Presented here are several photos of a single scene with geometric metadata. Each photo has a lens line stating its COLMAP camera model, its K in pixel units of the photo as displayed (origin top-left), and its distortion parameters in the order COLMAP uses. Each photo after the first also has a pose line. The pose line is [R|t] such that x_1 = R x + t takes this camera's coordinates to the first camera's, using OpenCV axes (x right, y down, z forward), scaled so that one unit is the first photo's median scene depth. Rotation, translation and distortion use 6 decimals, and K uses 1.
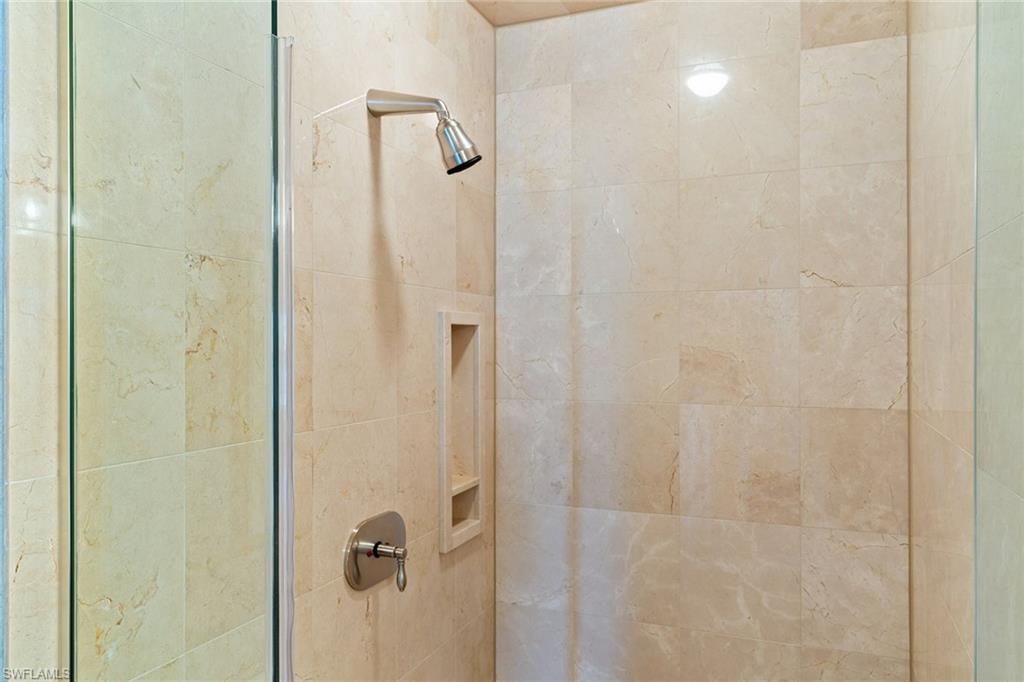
lens RADIAL K [[746.5, 0, 512.5], [0, 746.5, 348.9], [0, 0, 1]] dist [0.011698, 0.001060]
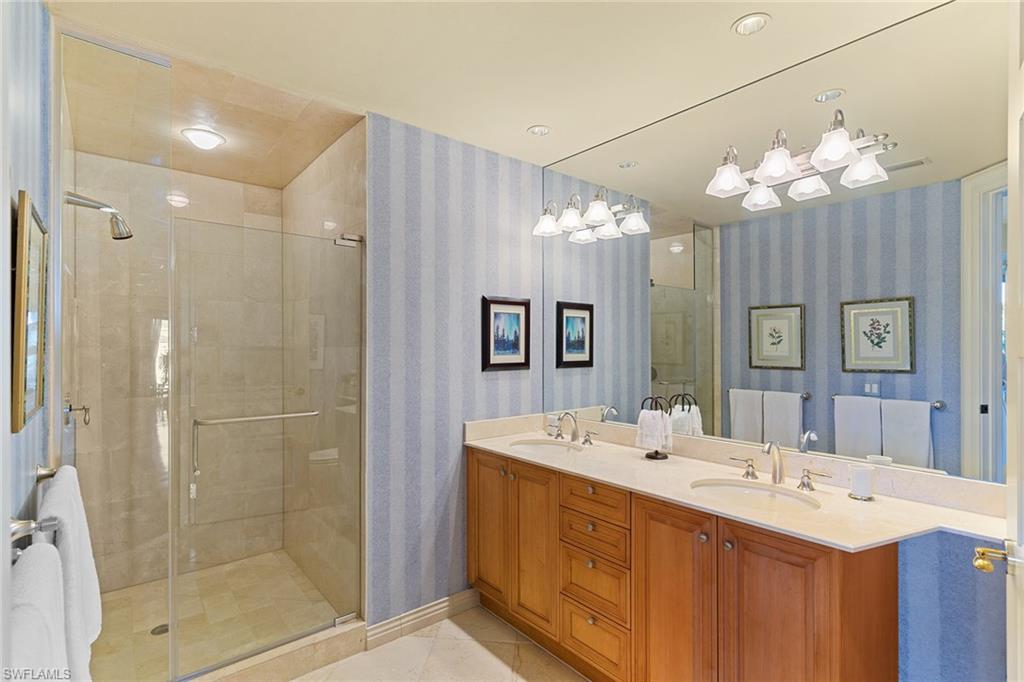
lens RADIAL K [[493.0, 0, 514.1], [0, 493.0, 344.7], [0, 0, 1]] dist [-0.000937, 0.000095]
pose [[0.465656, 0.003099, 0.884960, -0.643543], [0.004133, 0.999975, -0.005677, 0.076340], [-0.884956, 0.006301, 0.465632, -0.590885]]
